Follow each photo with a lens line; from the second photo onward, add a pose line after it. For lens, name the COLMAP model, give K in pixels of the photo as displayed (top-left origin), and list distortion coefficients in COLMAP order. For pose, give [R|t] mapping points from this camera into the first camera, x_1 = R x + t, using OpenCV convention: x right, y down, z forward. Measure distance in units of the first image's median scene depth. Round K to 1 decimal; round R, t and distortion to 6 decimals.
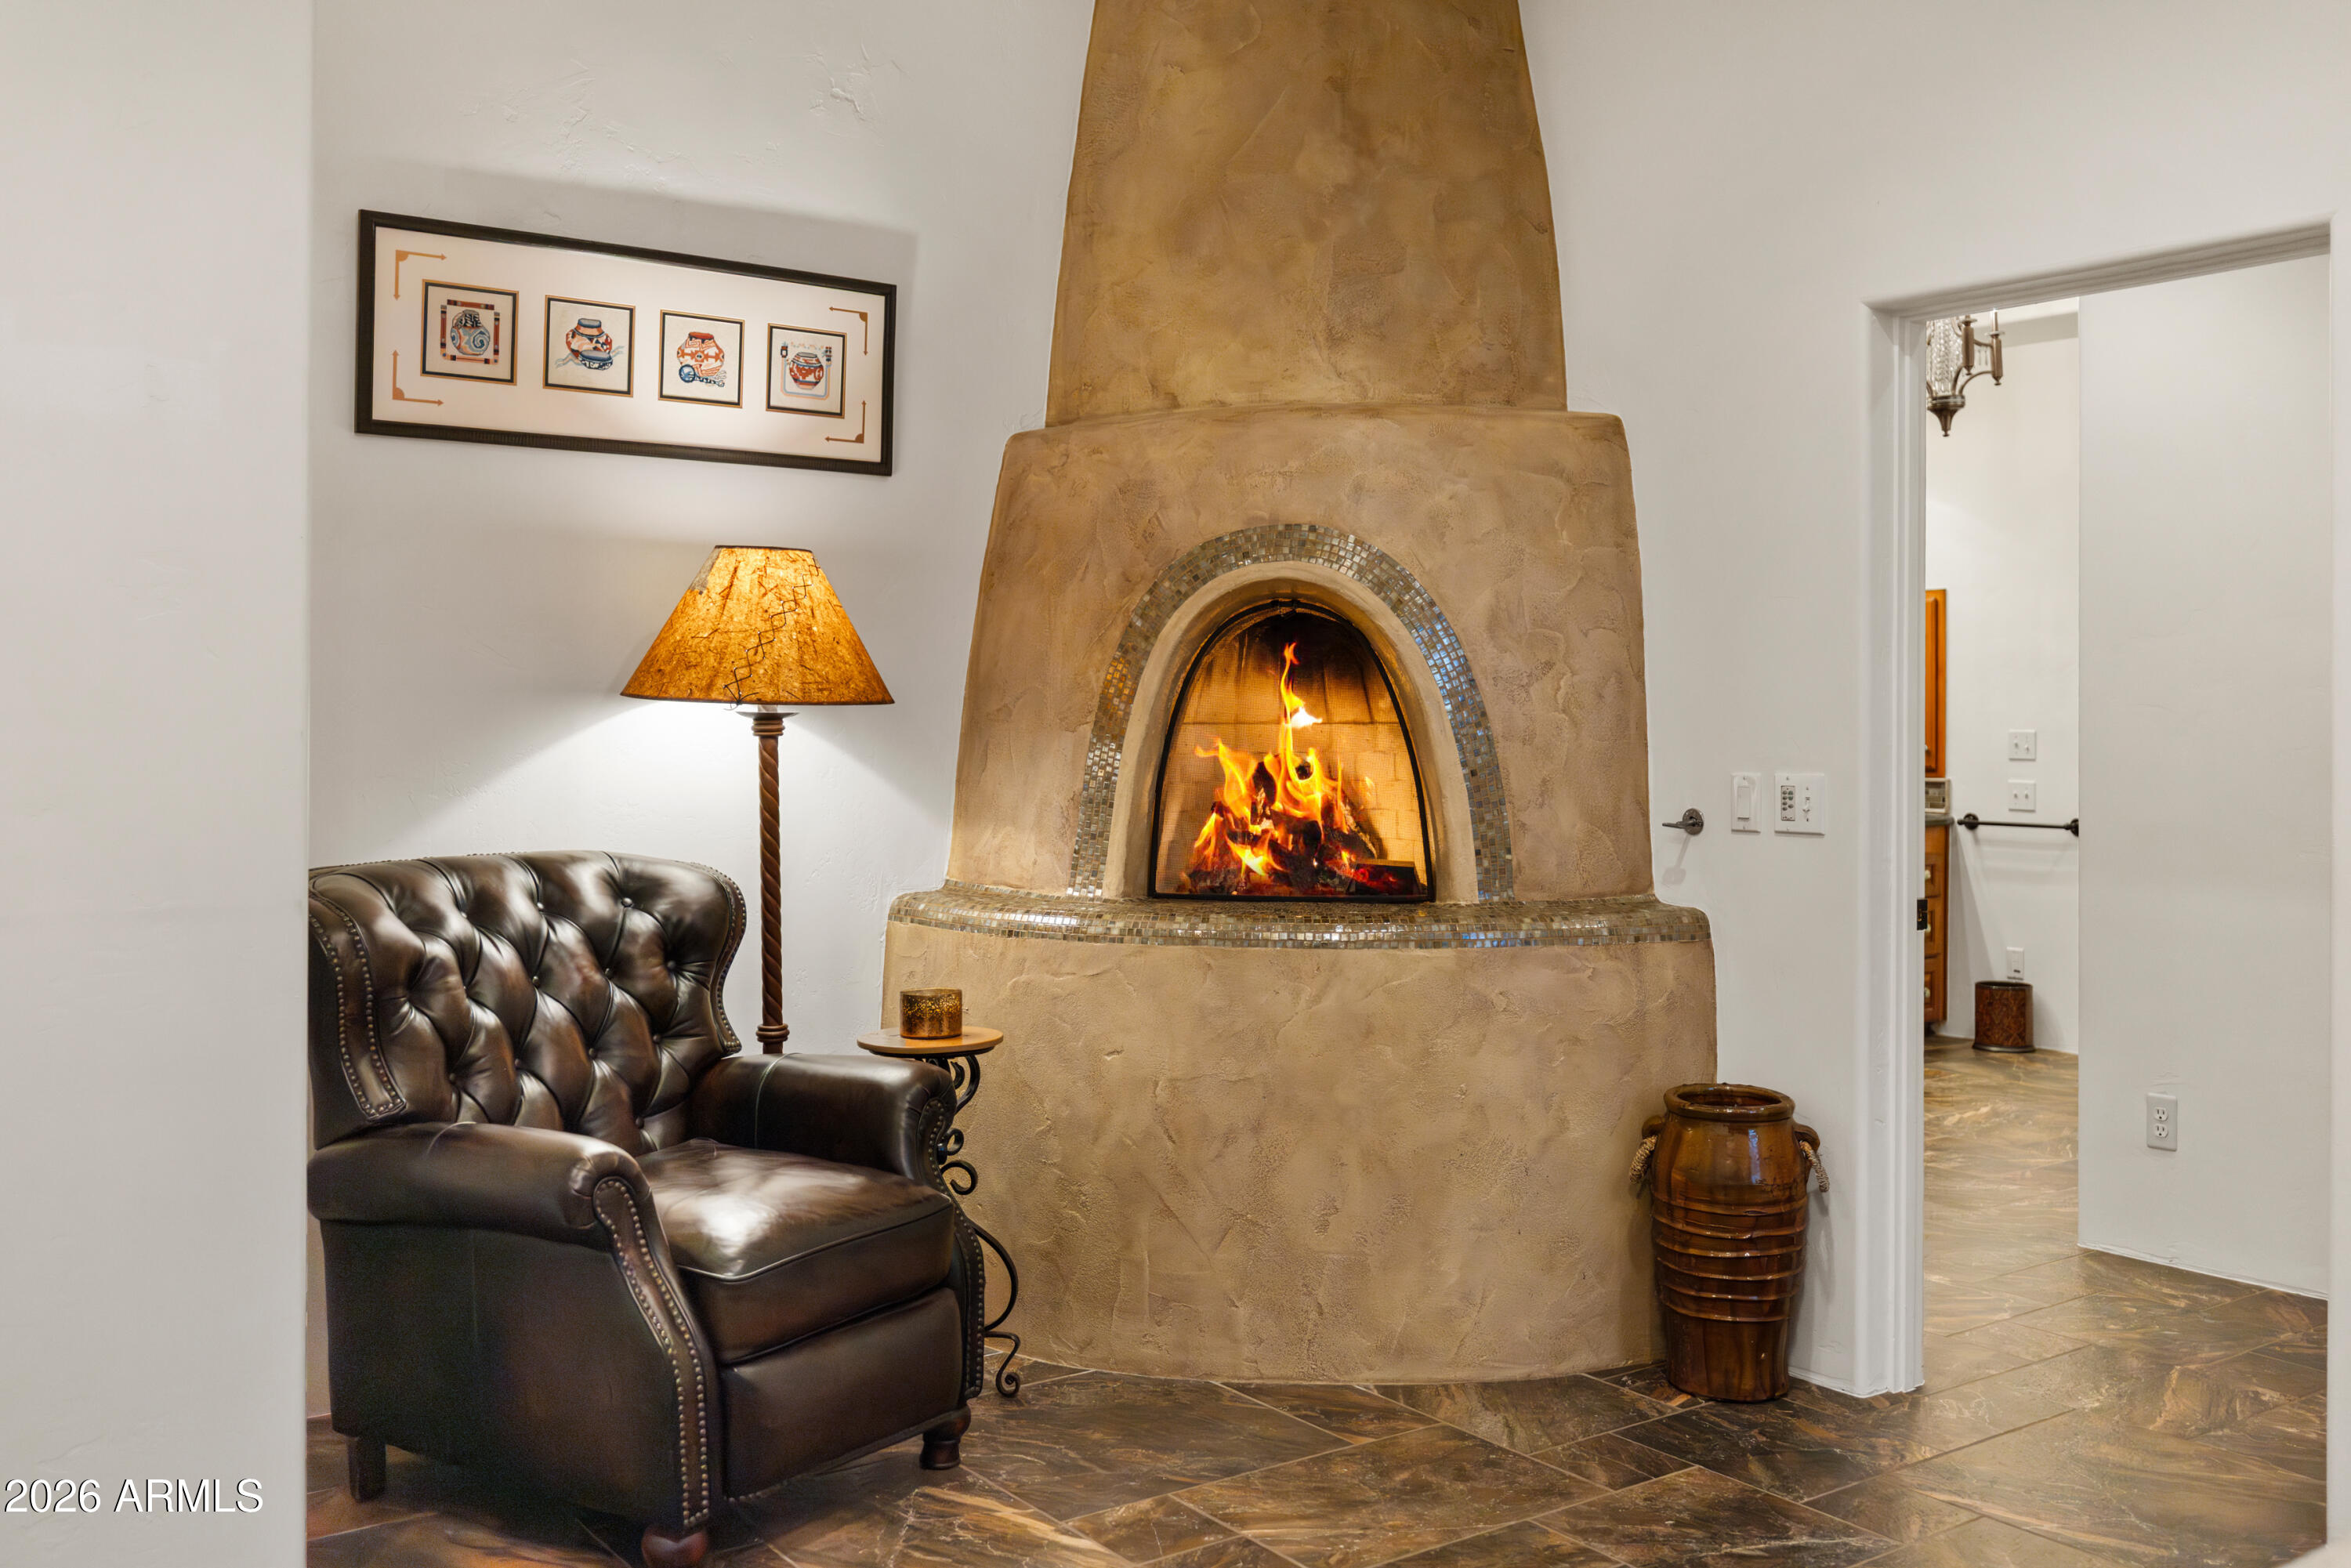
lens RADIAL K [[2099.0, 0, 1175.5], [0, 2099.0, 784.0], [0, 0, 1]] dist [0.006172, -0.002068]
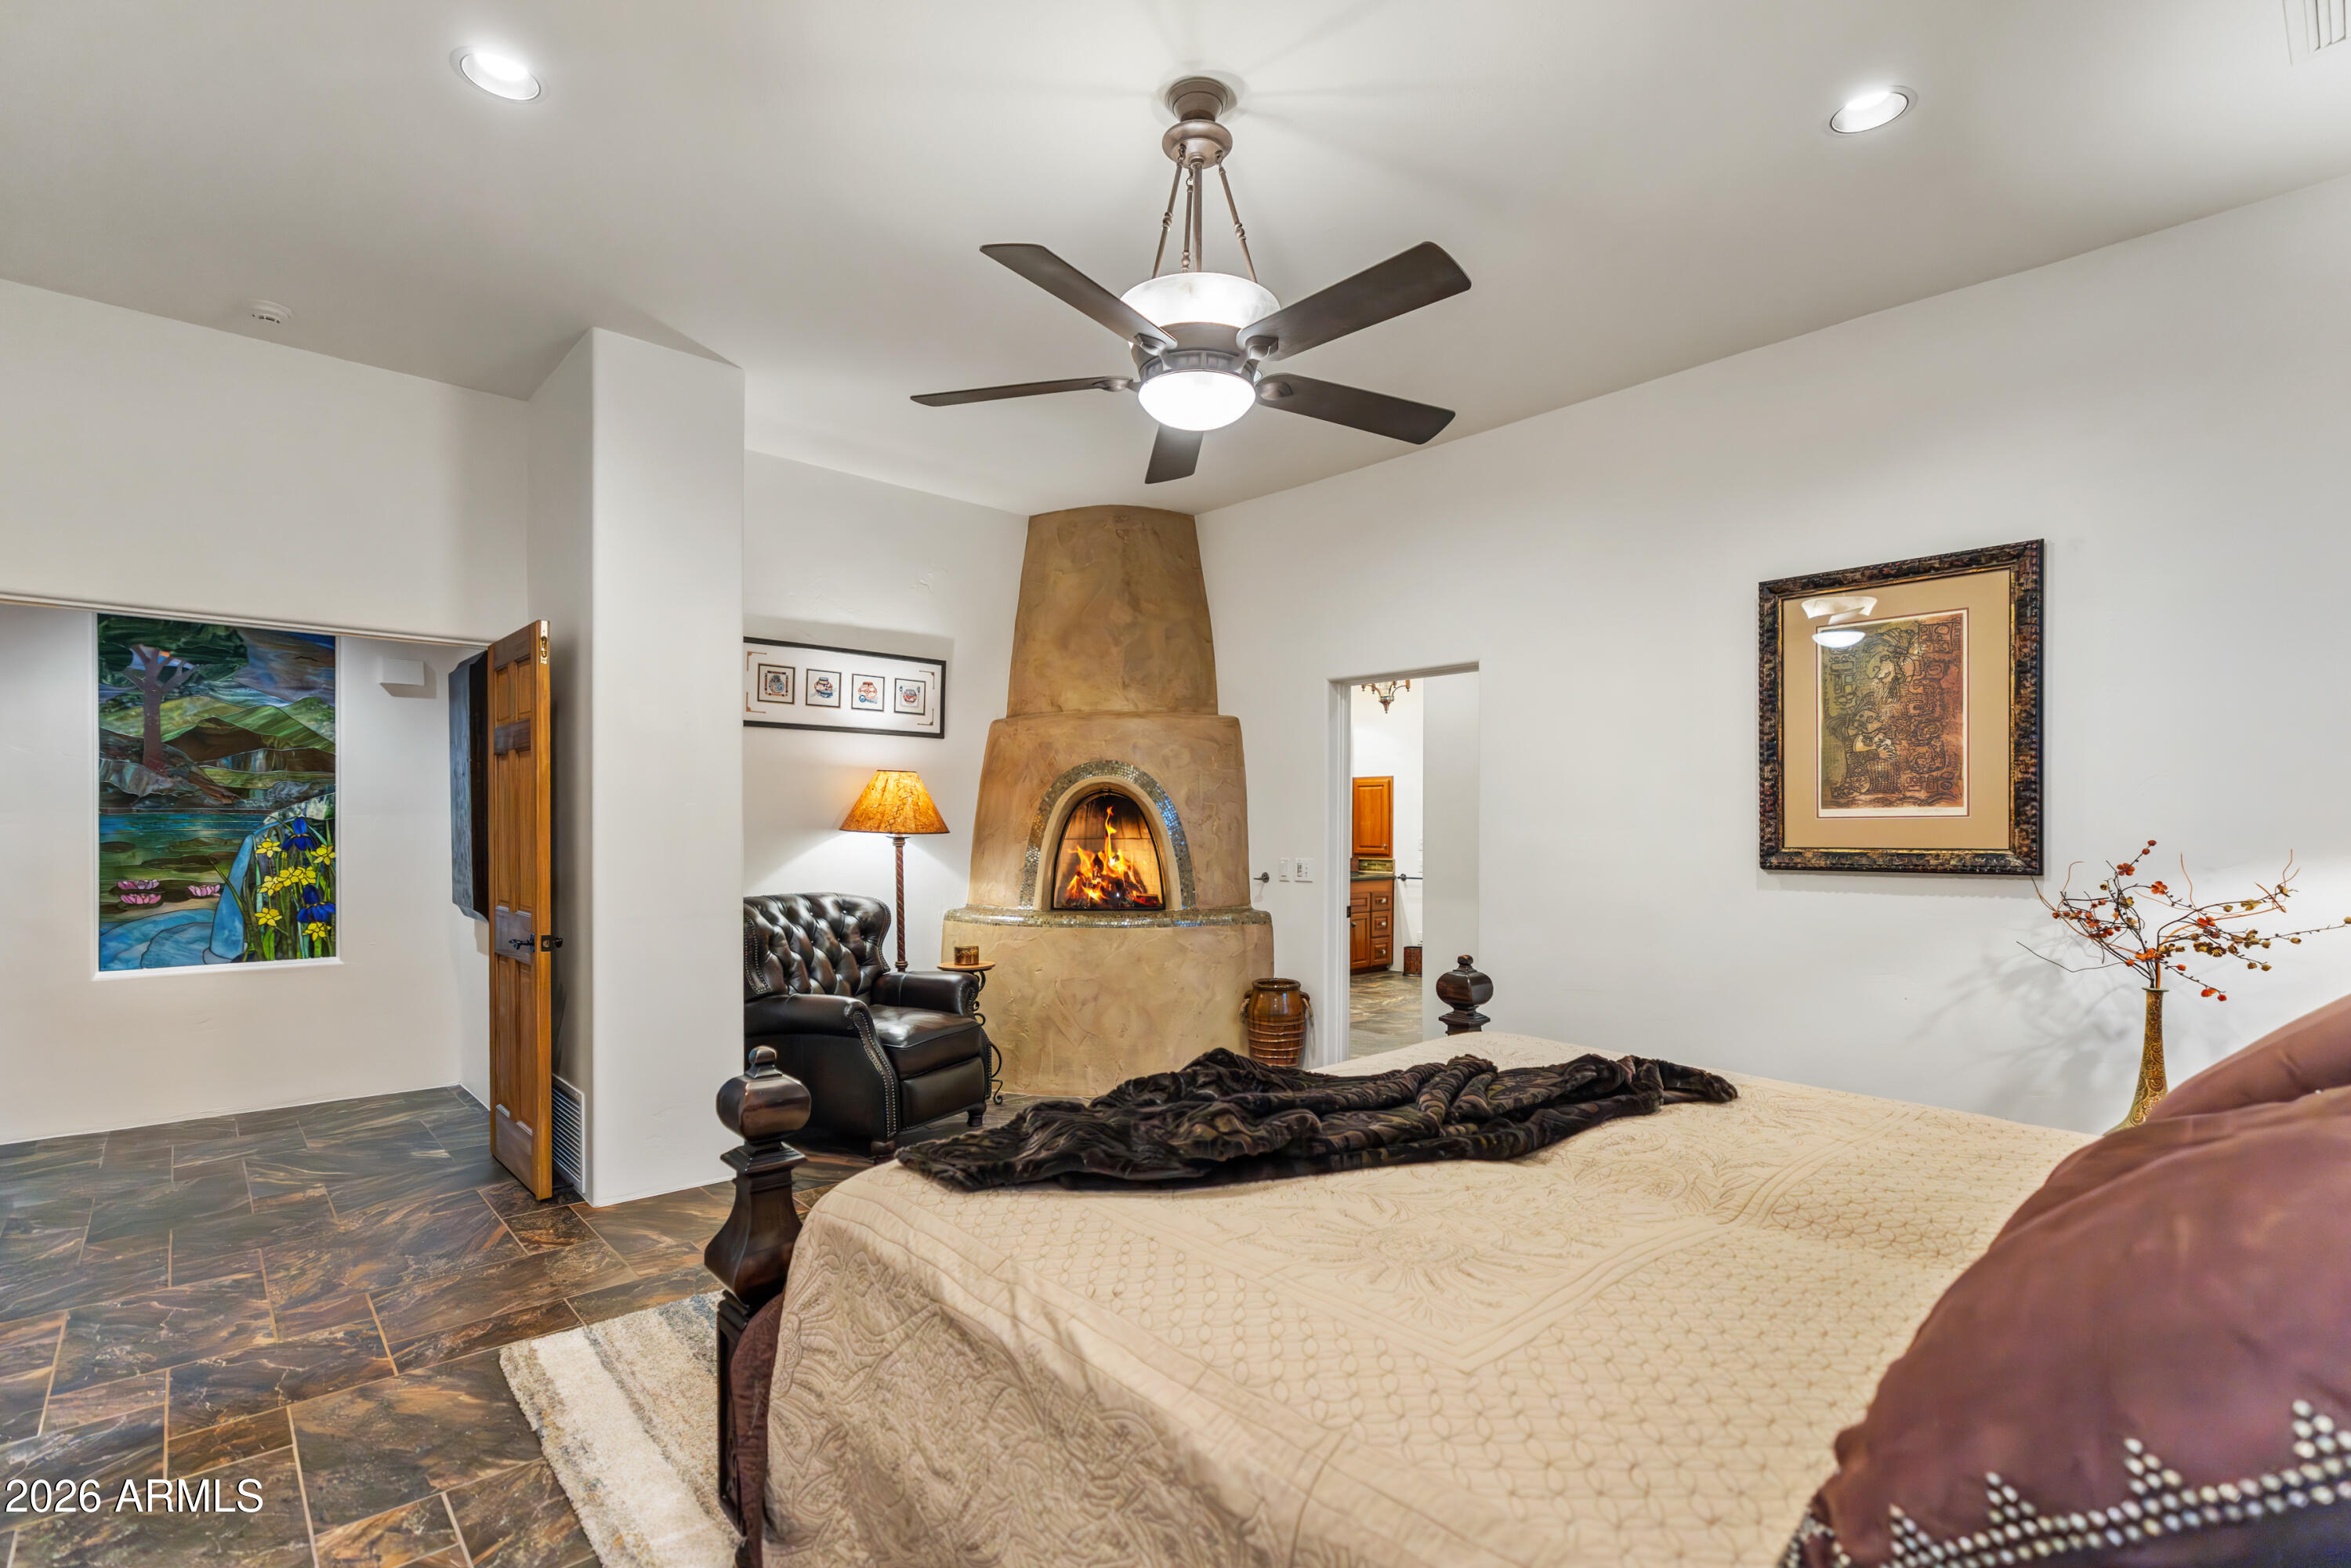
lens RADIAL K [[1032.9, 0, 1213.3], [0, 1032.9, 839.1], [0, 0, 1]] dist [-0.000359, 0.000038]
pose [[0.987472, -0.001508, 0.157789, -0.016596], [0.004949, 0.999758, -0.021419, -0.002364], [-0.157719, 0.021932, 0.987241, -0.252426]]
